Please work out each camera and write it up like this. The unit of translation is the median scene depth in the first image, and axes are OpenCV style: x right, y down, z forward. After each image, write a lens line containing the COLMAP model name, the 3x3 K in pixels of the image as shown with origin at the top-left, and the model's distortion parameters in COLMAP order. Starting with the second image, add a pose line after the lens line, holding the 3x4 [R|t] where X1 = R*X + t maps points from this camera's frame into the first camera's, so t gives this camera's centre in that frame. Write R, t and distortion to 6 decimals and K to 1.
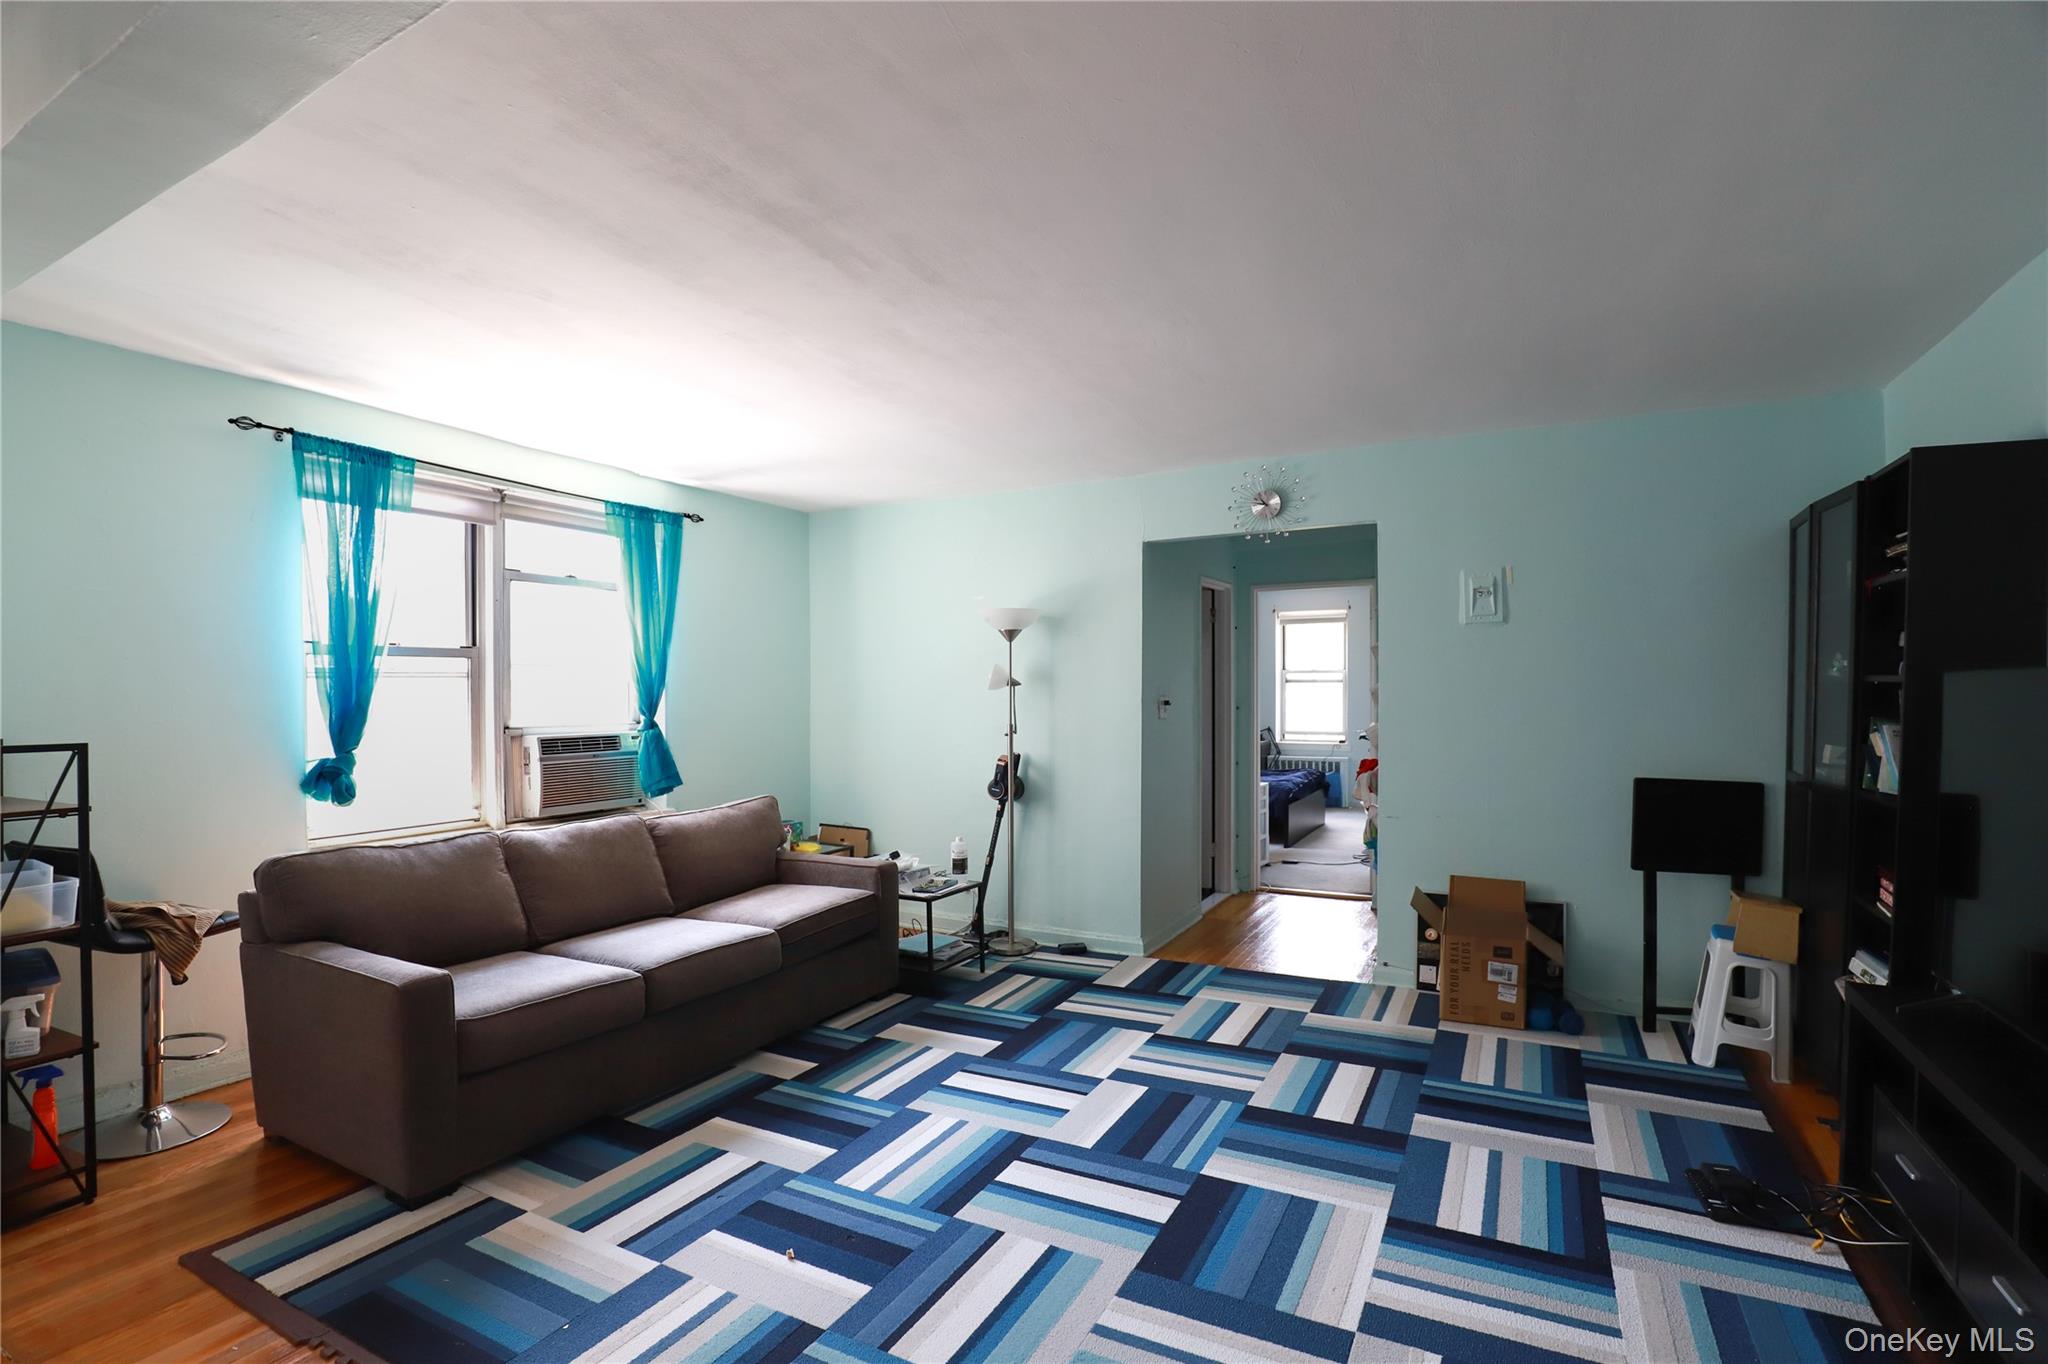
lens RADIAL K [[942.5, 0, 1024.0], [0, 942.5, 682.0], [0, 0, 1]] dist [-0.029154, 0.000576]
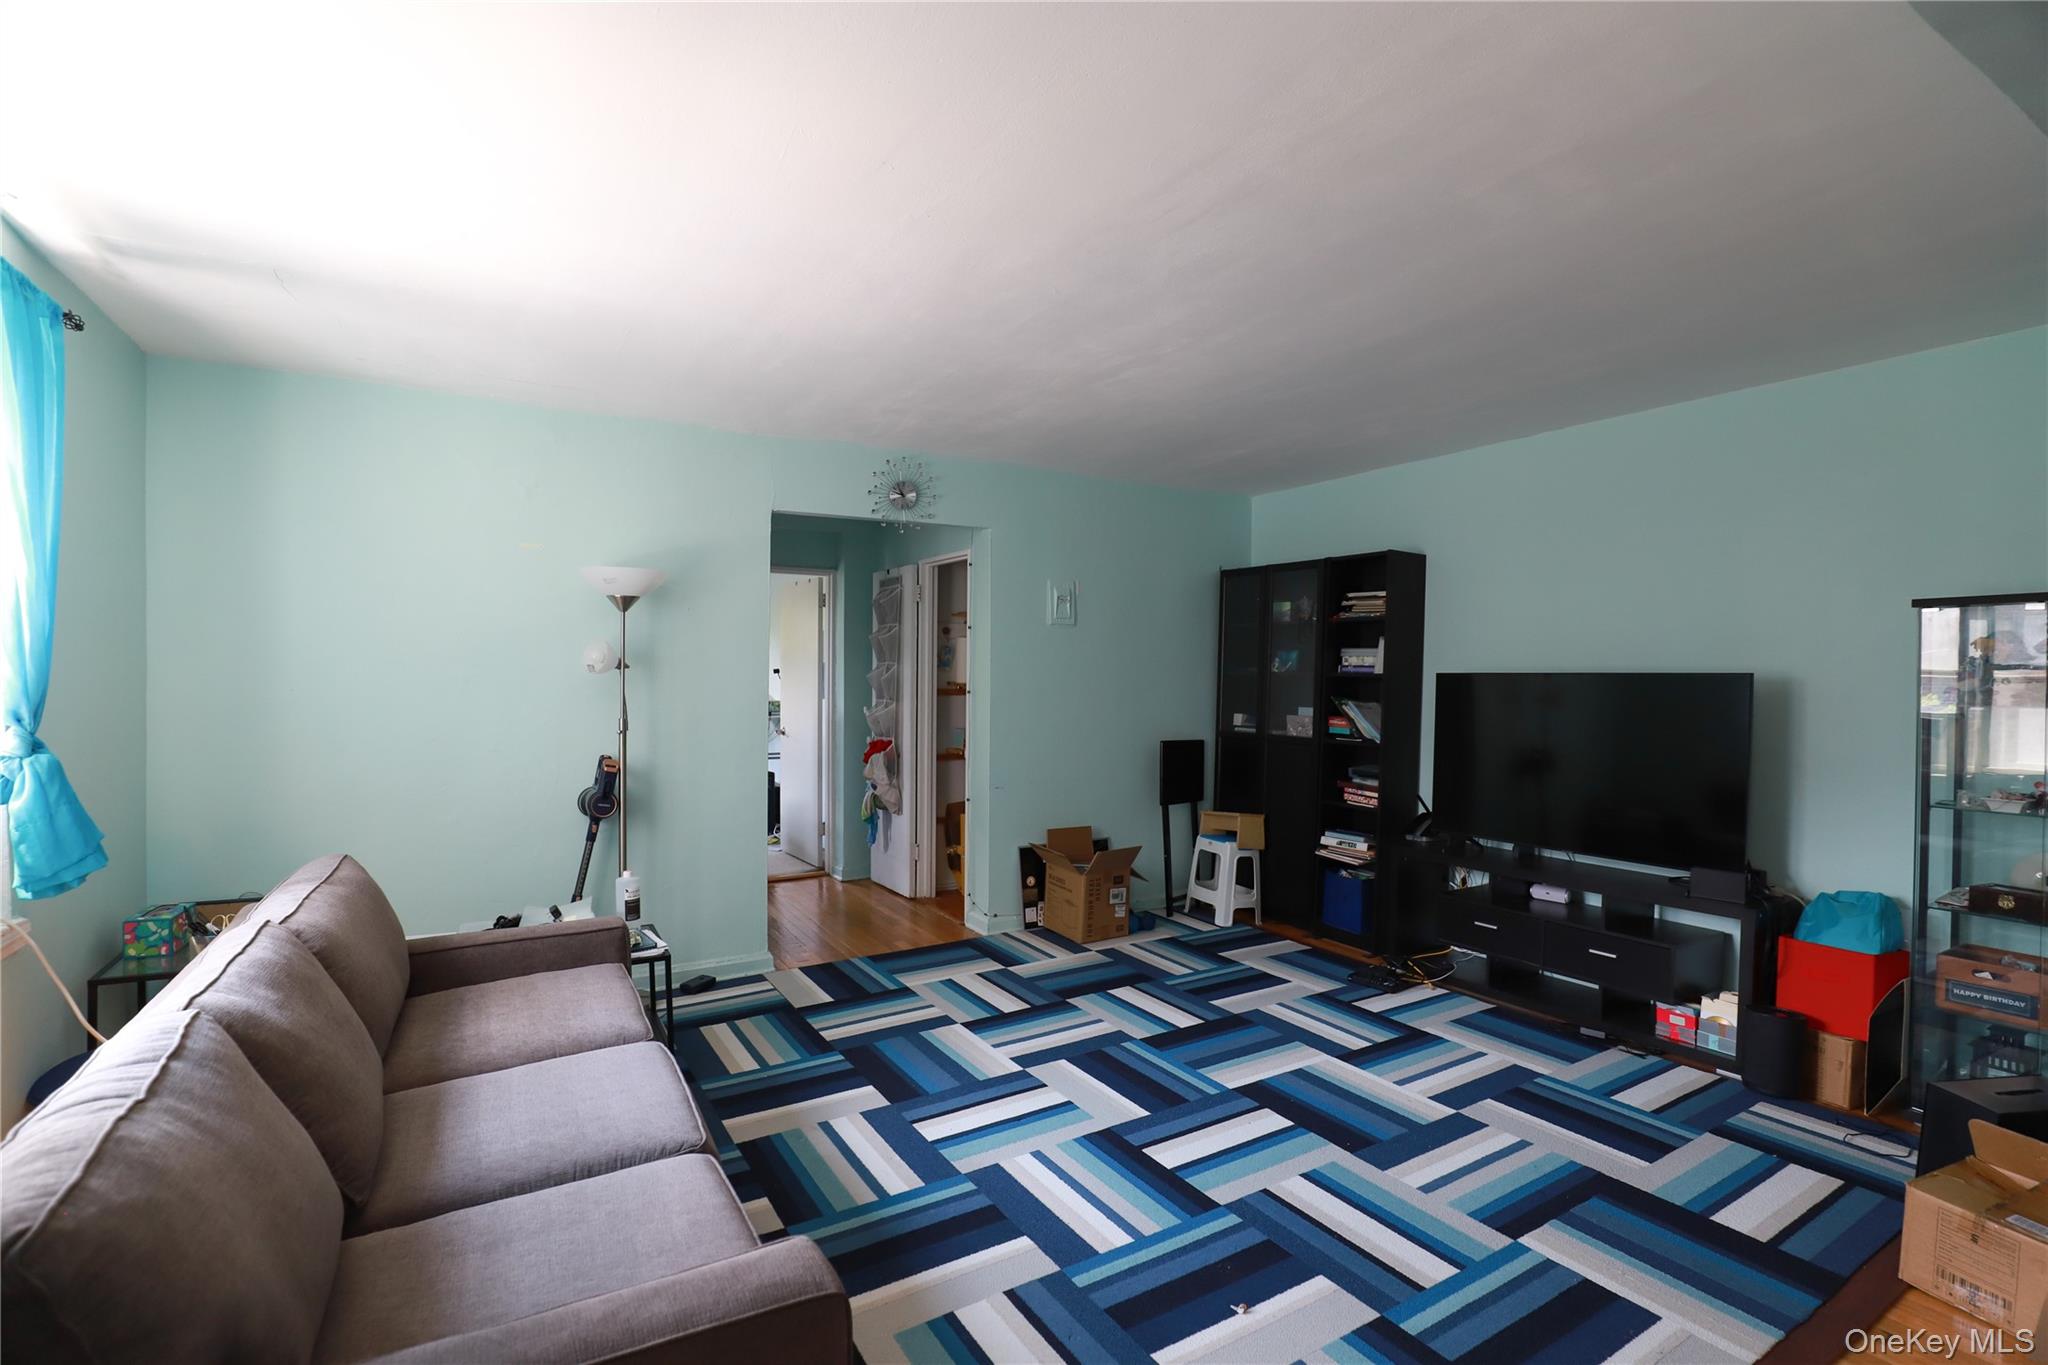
lens RADIAL K [[942.5, 0, 1024.0], [0, 942.5, 682.5], [0, 0, 1]] dist [-0.029154, 0.000576]
pose [[0.517258, -0.000818, 0.855829, -0.710958], [-0.018034, 0.999767, 0.011855, 0.000672], [-0.855640, -0.021566, 0.517123, 0.457995]]
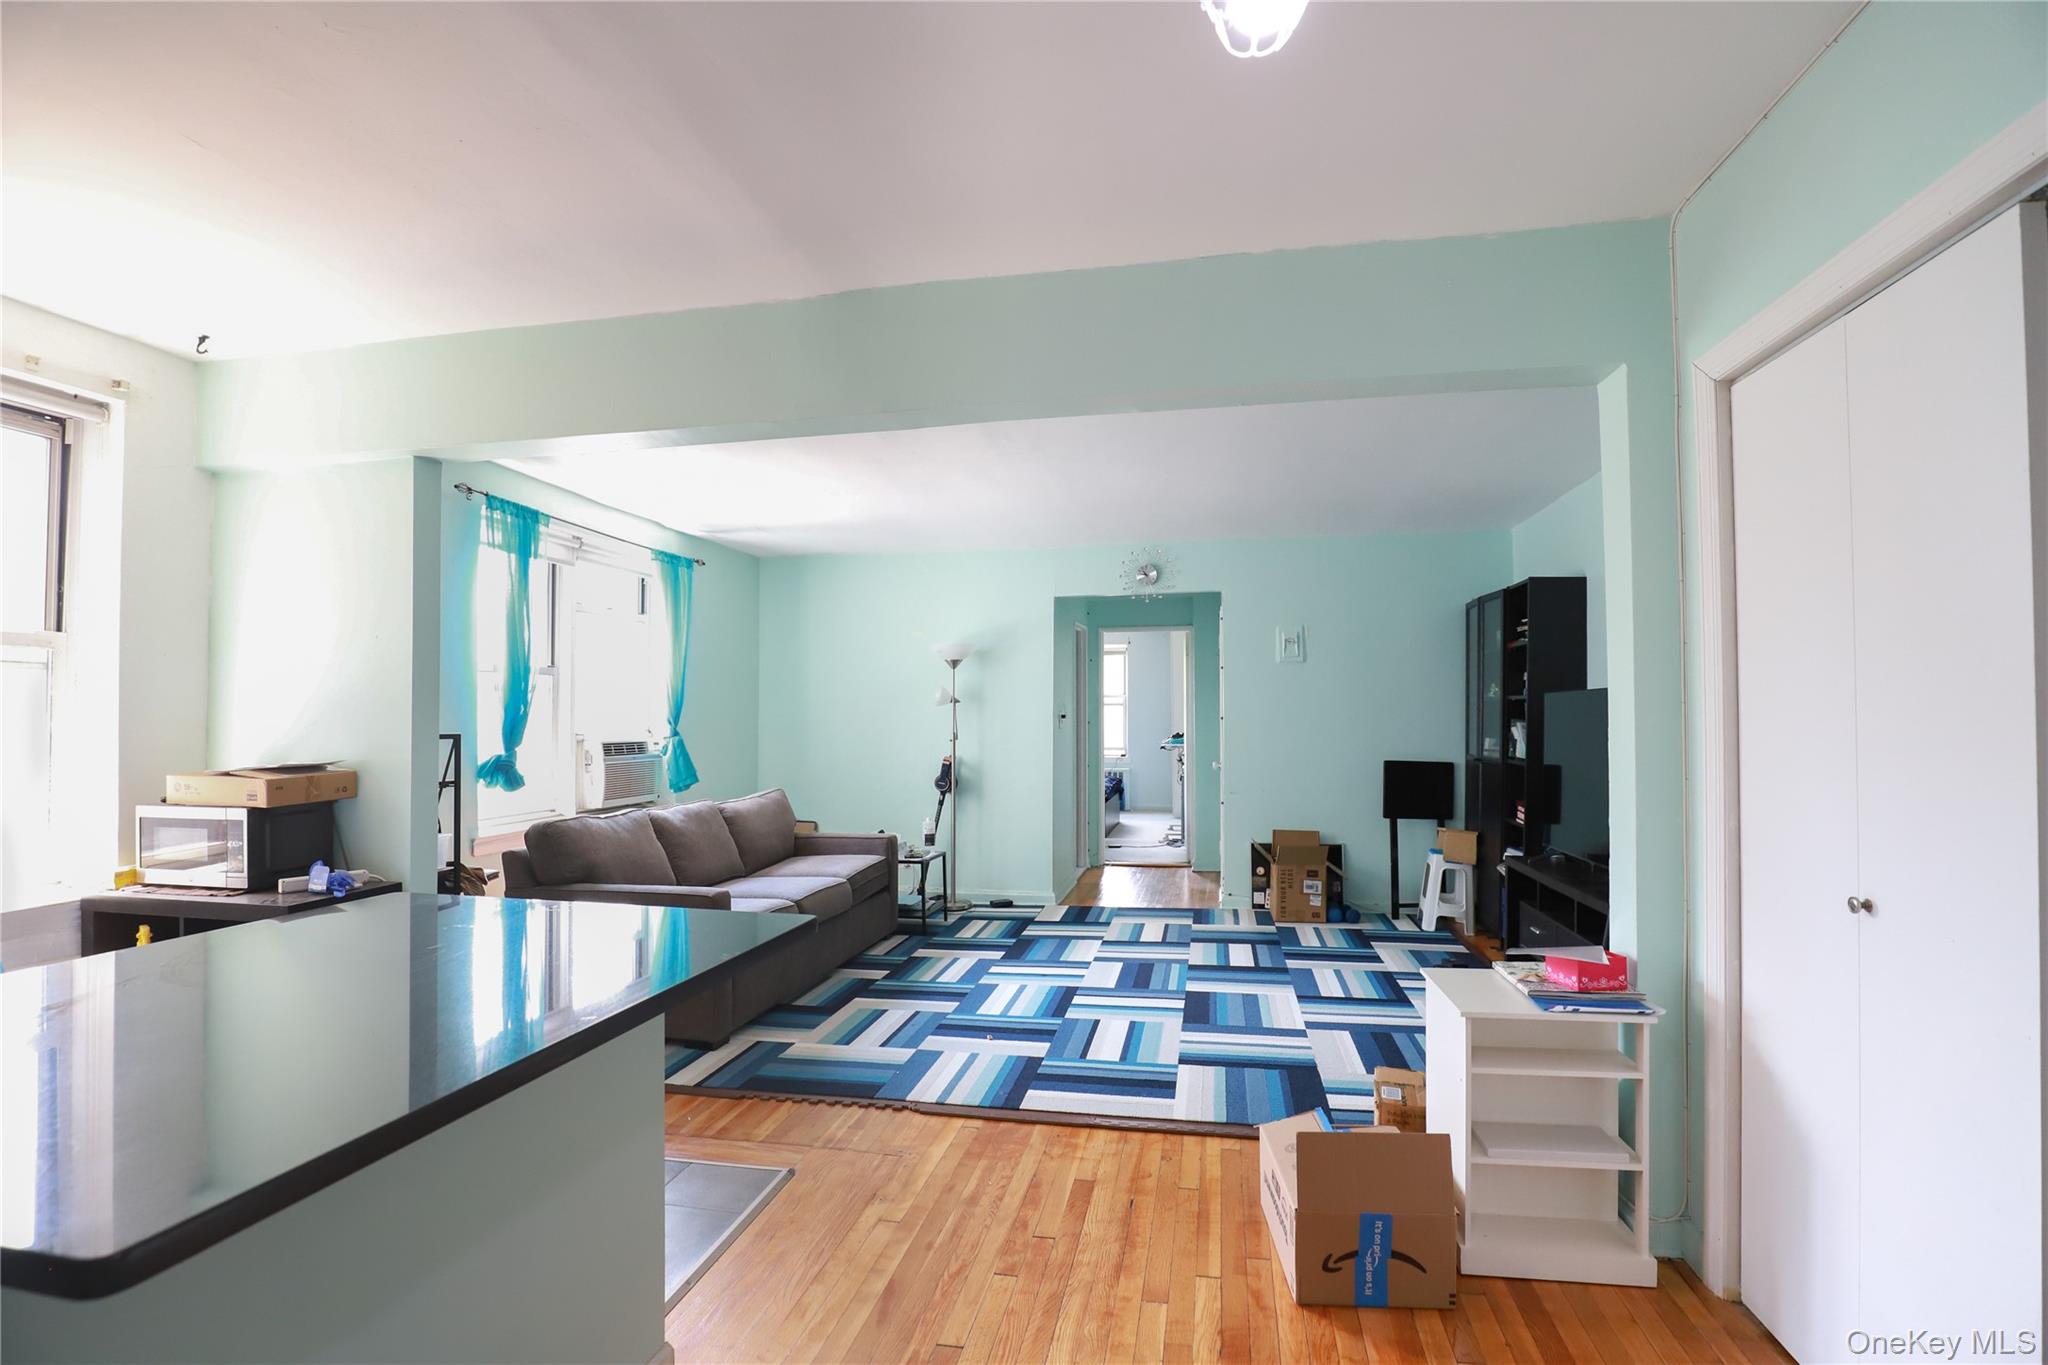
lens RADIAL K [[973.5, 0, 1017.5], [0, 973.5, 671.9], [0, 0, 1]] dist [-0.024453, 0.000109]
pose [[0.958023, 0.014971, 0.286301, -0.446853], [-0.004198, 0.999261, -0.038205, 0.017784], [-0.286662, 0.035399, 0.957378, -0.440219]]
